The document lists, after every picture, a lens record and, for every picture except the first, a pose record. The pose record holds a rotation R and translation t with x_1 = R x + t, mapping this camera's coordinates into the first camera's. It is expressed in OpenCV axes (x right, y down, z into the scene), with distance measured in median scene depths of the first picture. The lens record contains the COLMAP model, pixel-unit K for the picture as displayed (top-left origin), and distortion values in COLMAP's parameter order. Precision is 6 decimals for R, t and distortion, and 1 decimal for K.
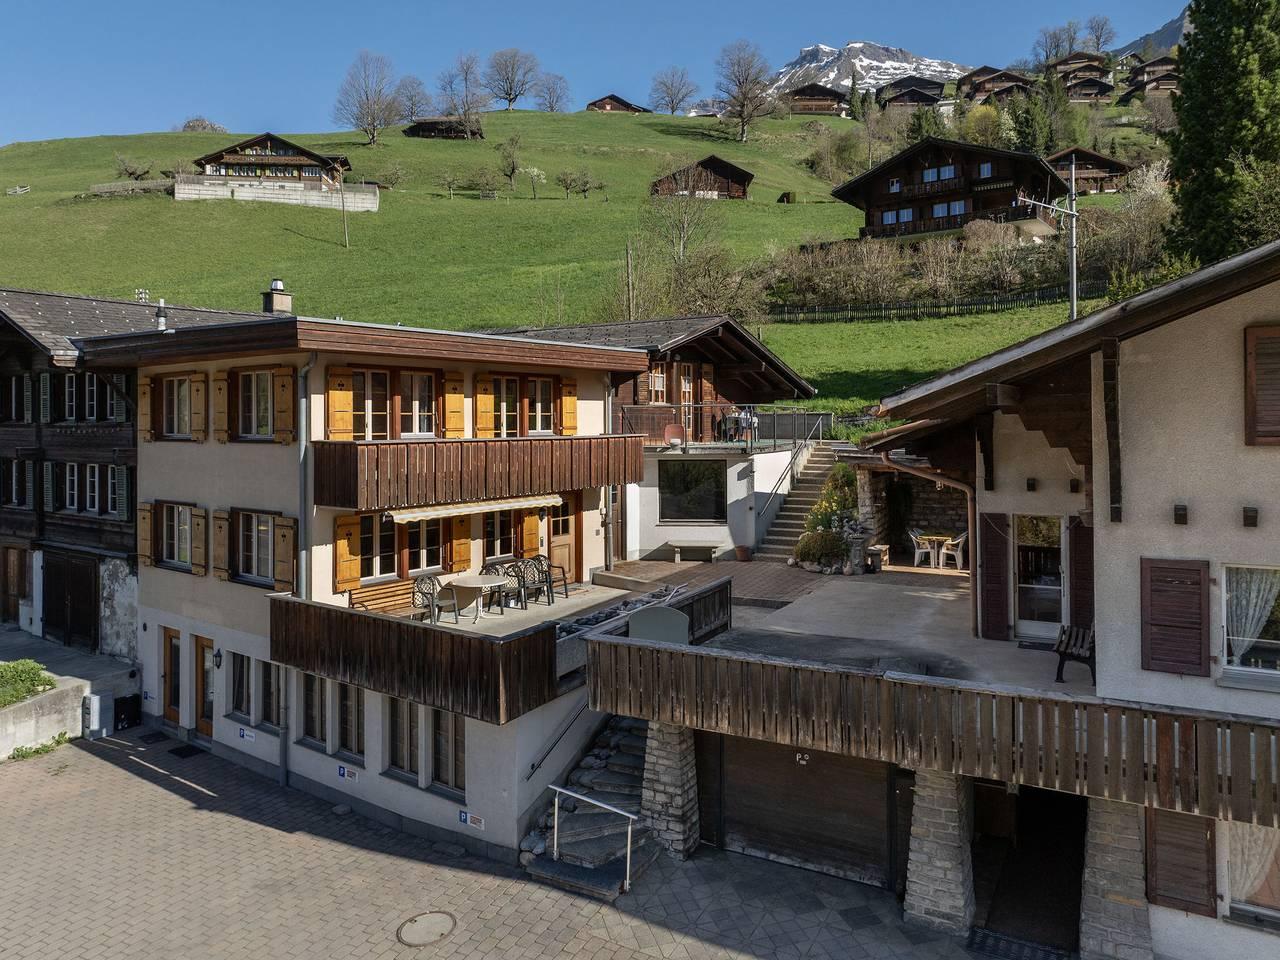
lens RADIAL K [[893.8, 0, 673.6], [0, 893.8, 414.1], [0, 0, 1]] dist [0.009948, 0.028864]
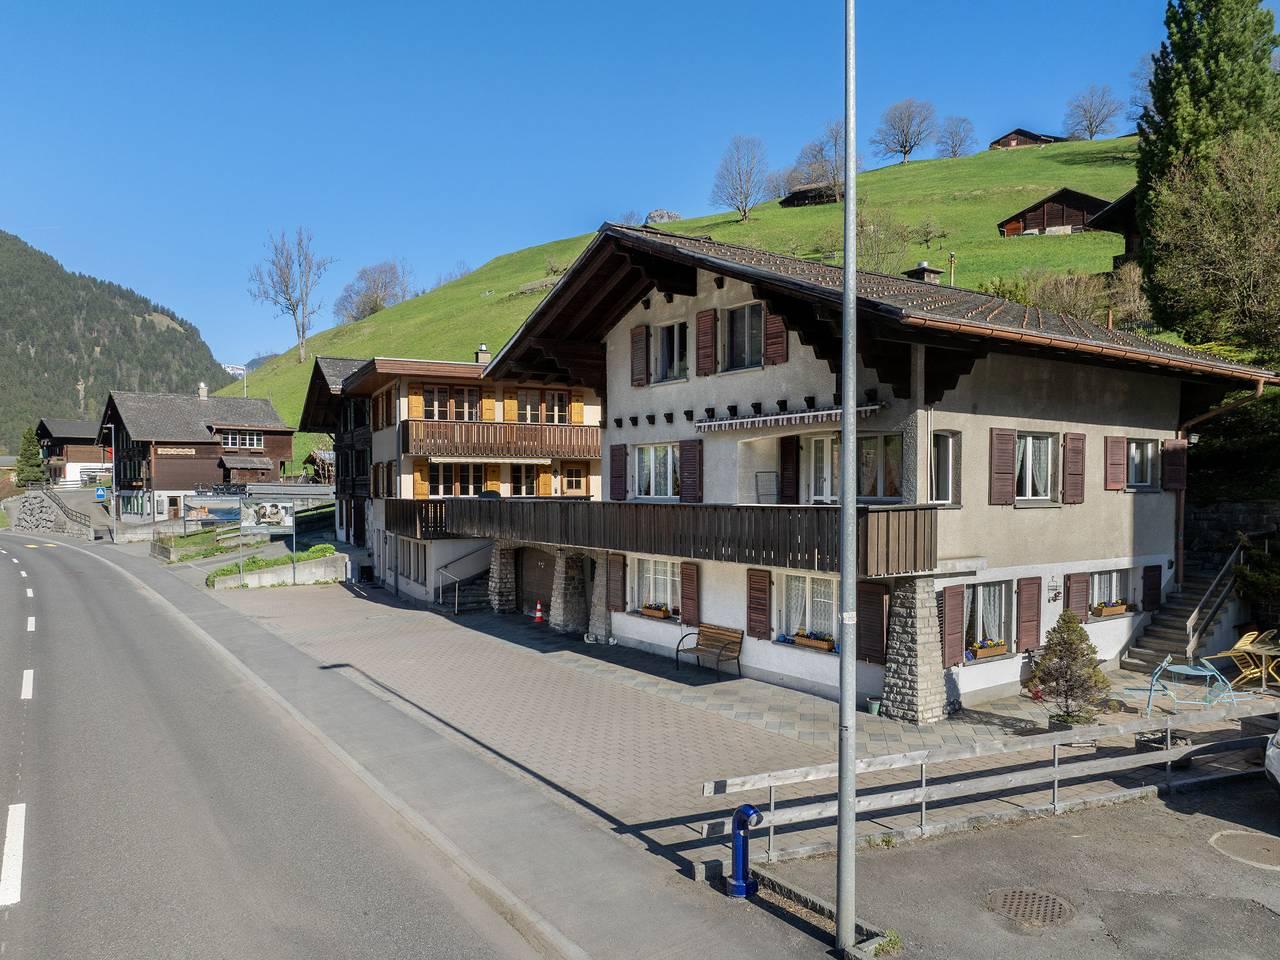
lens RADIAL K [[904.9, 0, 635.9], [0, 904.9, 484.5], [0, 0, 1]] dist [-0.008230, -0.005866]
pose [[0.881110, 0.008566, -0.472833, 0.657605], [-0.004119, 0.999937, 0.010439, 0.096579], [0.472893, -0.007250, 0.881090, -0.340336]]
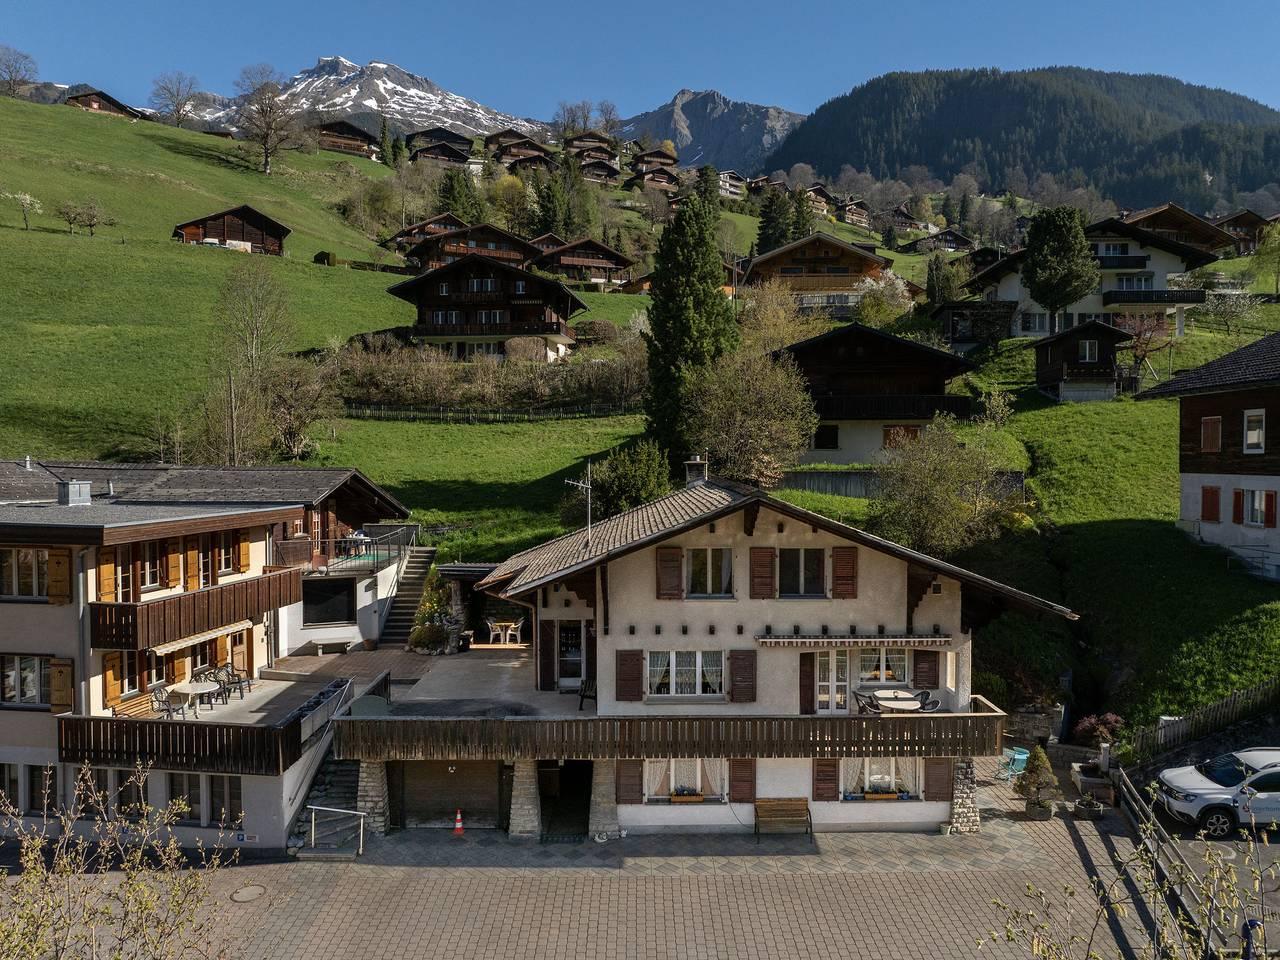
lens RADIAL K [[904.9, 0, 635.9], [0, 904.9, 484.5], [0, 0, 1]] dist [-0.008230, -0.005866]
pose [[0.889946, -0.007908, 0.455997, -0.187026], [-0.005660, 0.999581, 0.028382, -0.130518], [-0.456030, -0.027840, 0.889529, -0.414078]]
